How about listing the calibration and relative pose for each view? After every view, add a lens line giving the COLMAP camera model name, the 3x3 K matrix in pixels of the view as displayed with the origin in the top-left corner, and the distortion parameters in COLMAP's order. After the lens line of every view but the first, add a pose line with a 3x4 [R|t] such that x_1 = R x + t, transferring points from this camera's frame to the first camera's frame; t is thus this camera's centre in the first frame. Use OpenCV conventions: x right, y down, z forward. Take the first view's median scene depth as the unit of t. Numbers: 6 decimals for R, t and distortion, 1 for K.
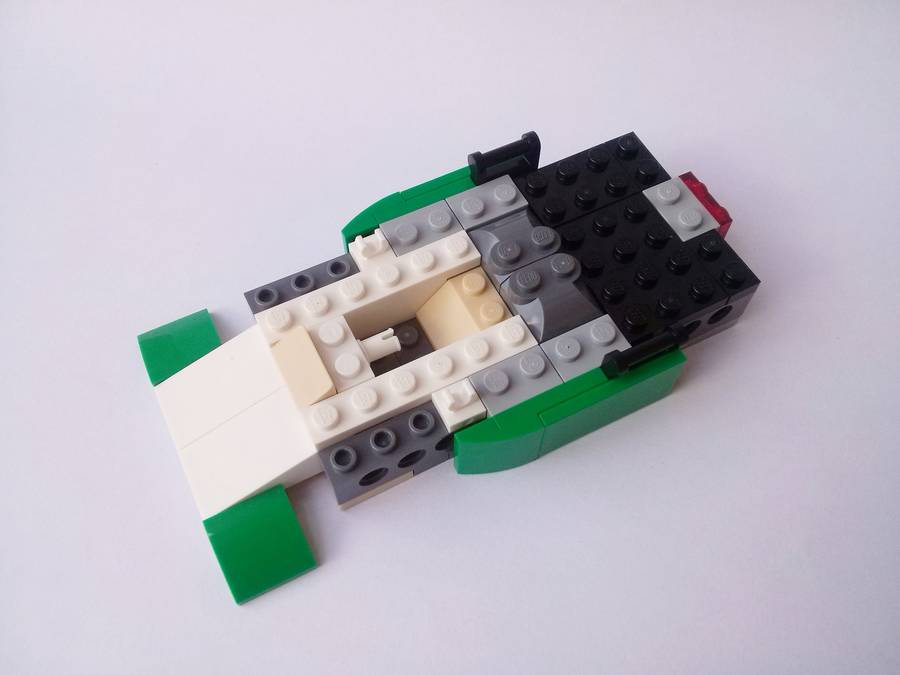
lens RADIAL K [[812.0, 0, 449.0], [0, 812.0, 341.1], [0, 0, 1]] dist [0.028260, -0.034042]
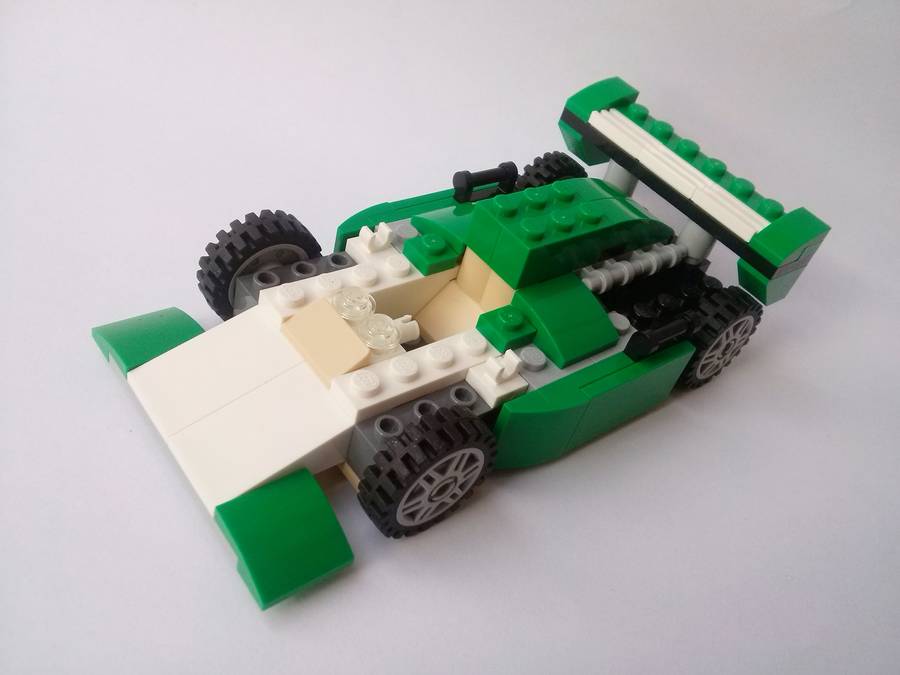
lens RADIAL K [[812.0, 0, 445.5], [0, 812.0, 344.3], [0, 0, 1]] dist [0.028260, -0.034042]
pose [[0.953479, 0.036092, 0.299293, -0.320862], [0.049619, 0.960478, -0.273899, 0.286432], [-0.297349, 0.276007, 0.914004, 0.151032]]
